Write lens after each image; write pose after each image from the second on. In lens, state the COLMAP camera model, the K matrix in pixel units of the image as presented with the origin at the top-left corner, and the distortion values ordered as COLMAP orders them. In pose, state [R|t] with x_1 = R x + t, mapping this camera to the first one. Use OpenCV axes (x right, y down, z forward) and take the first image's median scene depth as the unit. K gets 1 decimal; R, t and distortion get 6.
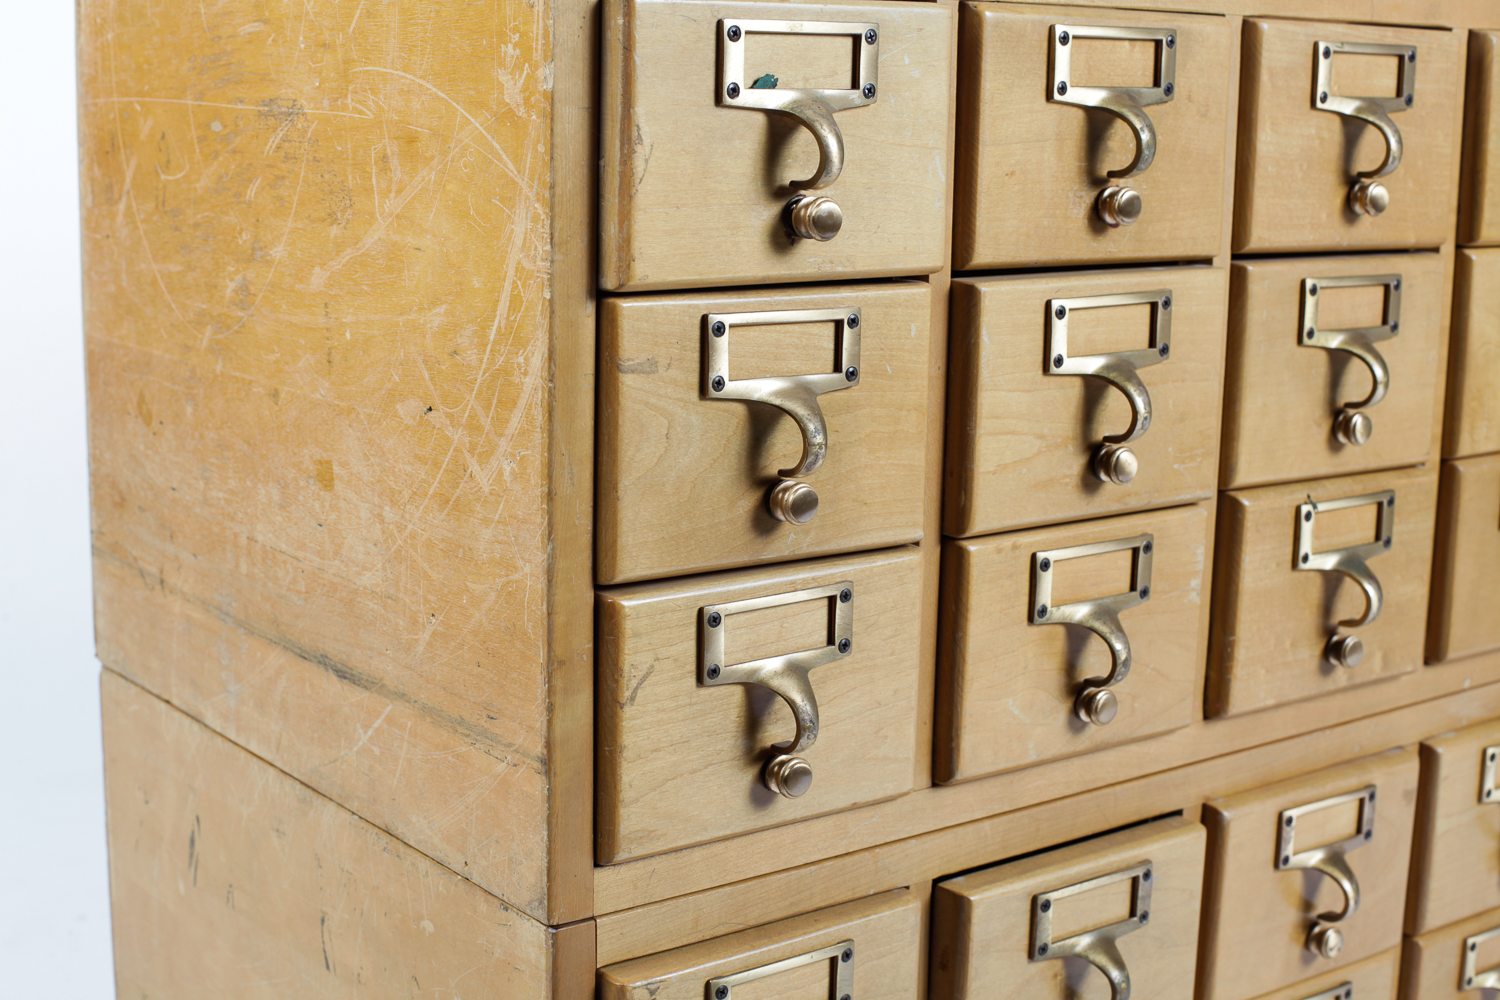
lens RADIAL K [[2257.4, 0, 750.0], [0, 2257.4, 500.0], [0, 0, 1]] dist [-0.174854, 0.072318]
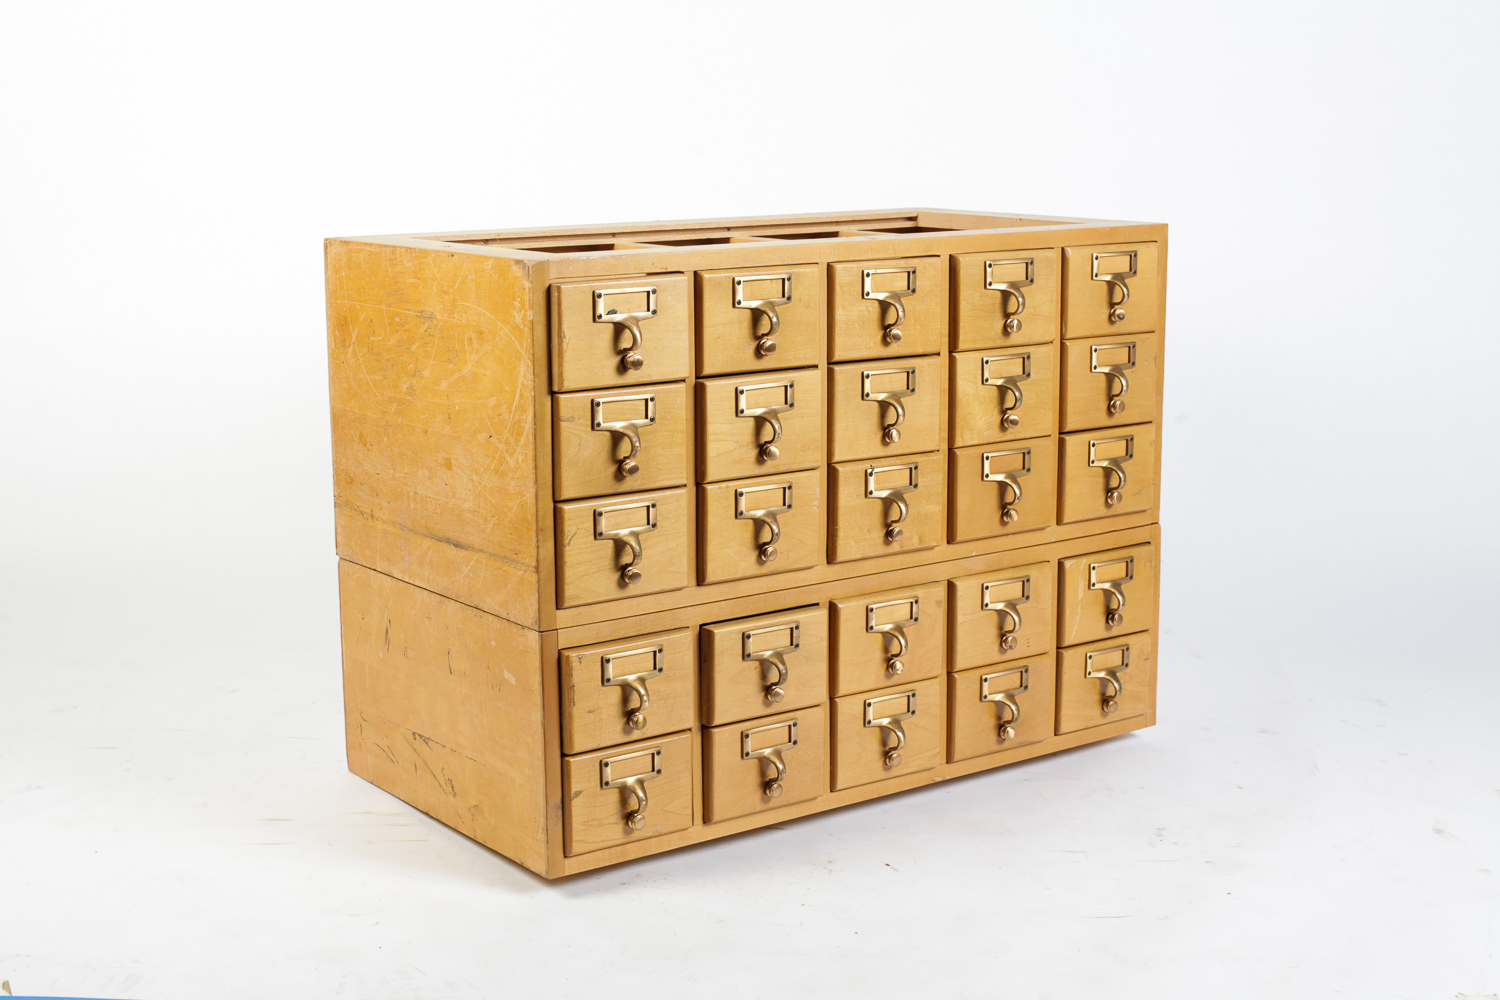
lens RADIAL K [[2257.4, 0, 750.0], [0, 2257.4, 500.0], [0, 0, 1]] dist [-0.174854, 0.072318]
pose [[0.999505, -0.021872, -0.022622, 0.198528], [0.021663, 0.999721, -0.009452, 0.059257], [0.022823, 0.008957, 0.999699, -1.475163]]
